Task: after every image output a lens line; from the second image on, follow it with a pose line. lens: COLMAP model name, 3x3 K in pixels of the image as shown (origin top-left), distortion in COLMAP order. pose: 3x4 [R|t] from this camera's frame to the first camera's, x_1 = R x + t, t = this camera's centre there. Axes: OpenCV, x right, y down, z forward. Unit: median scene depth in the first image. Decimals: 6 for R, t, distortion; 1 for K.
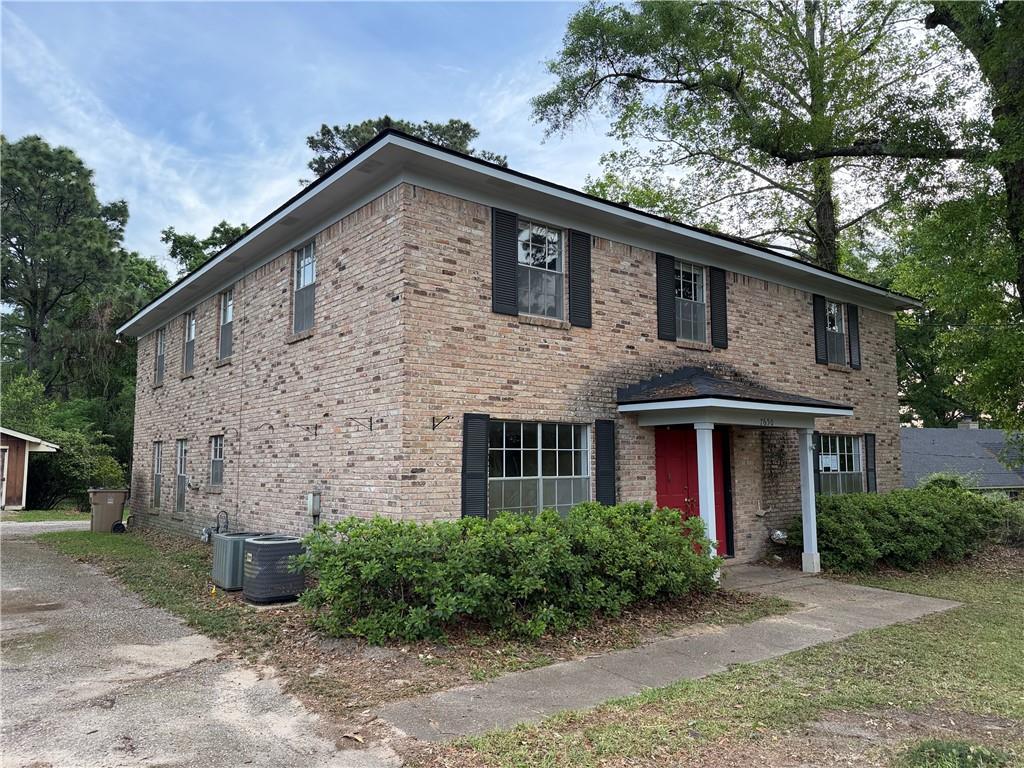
lens RADIAL K [[709.0, 0, 470.8], [0, 709.0, 389.6], [0, 0, 1]] dist [0.031356, -0.047525]
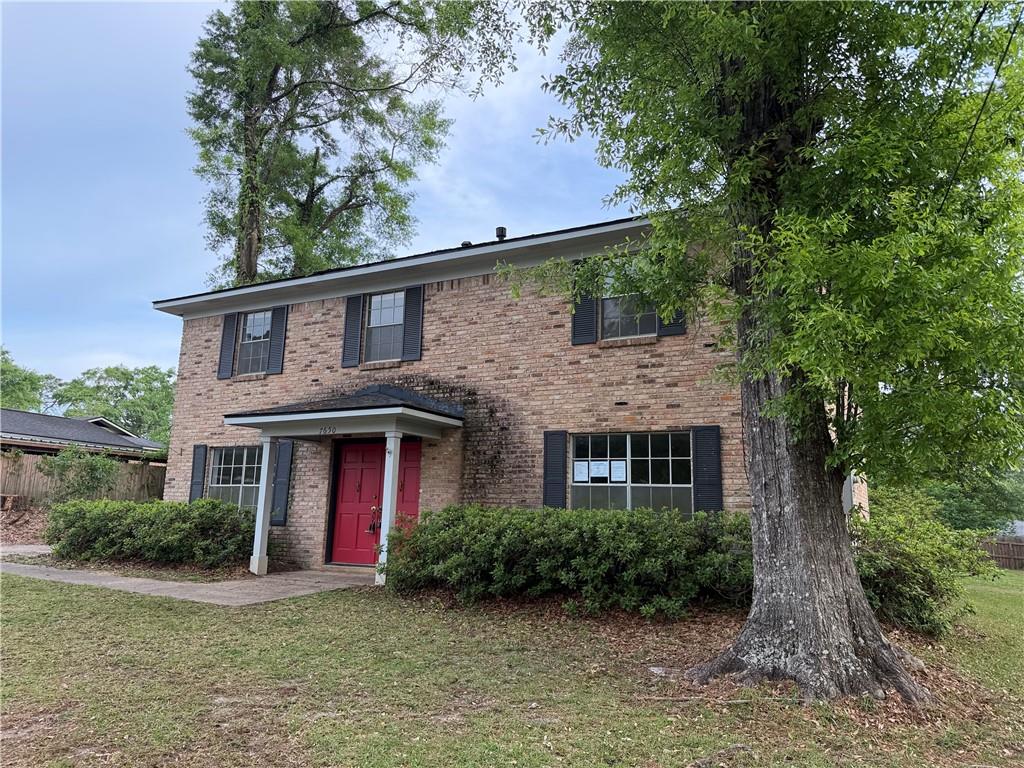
lens RADIAL K [[709.0, 0, 504.3], [0, 709.0, 384.9], [0, 0, 1]] dist [0.031356, -0.047525]
pose [[0.444085, -0.164502, -0.880754, 1.421833], [0.060052, 0.986256, -0.153928, 0.153883], [0.893970, 0.015466, 0.447860, 0.719094]]
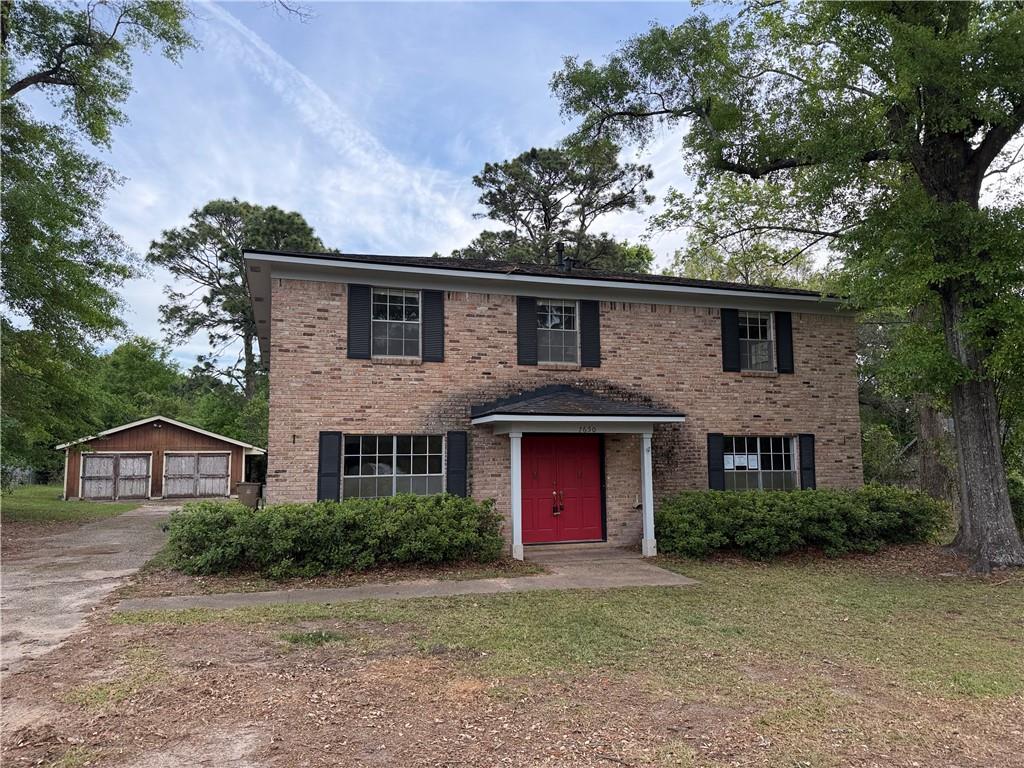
lens RADIAL K [[713.7, 0, 511.2], [0, 713.7, 386.1], [0, 0, 1]] dist [0.054796, -0.014041]
pose [[0.944604, -0.040207, -0.325740, 0.667761], [0.040872, 0.999153, -0.004806, -0.028112], [0.325657, -0.008774, 0.945447, -0.200331]]
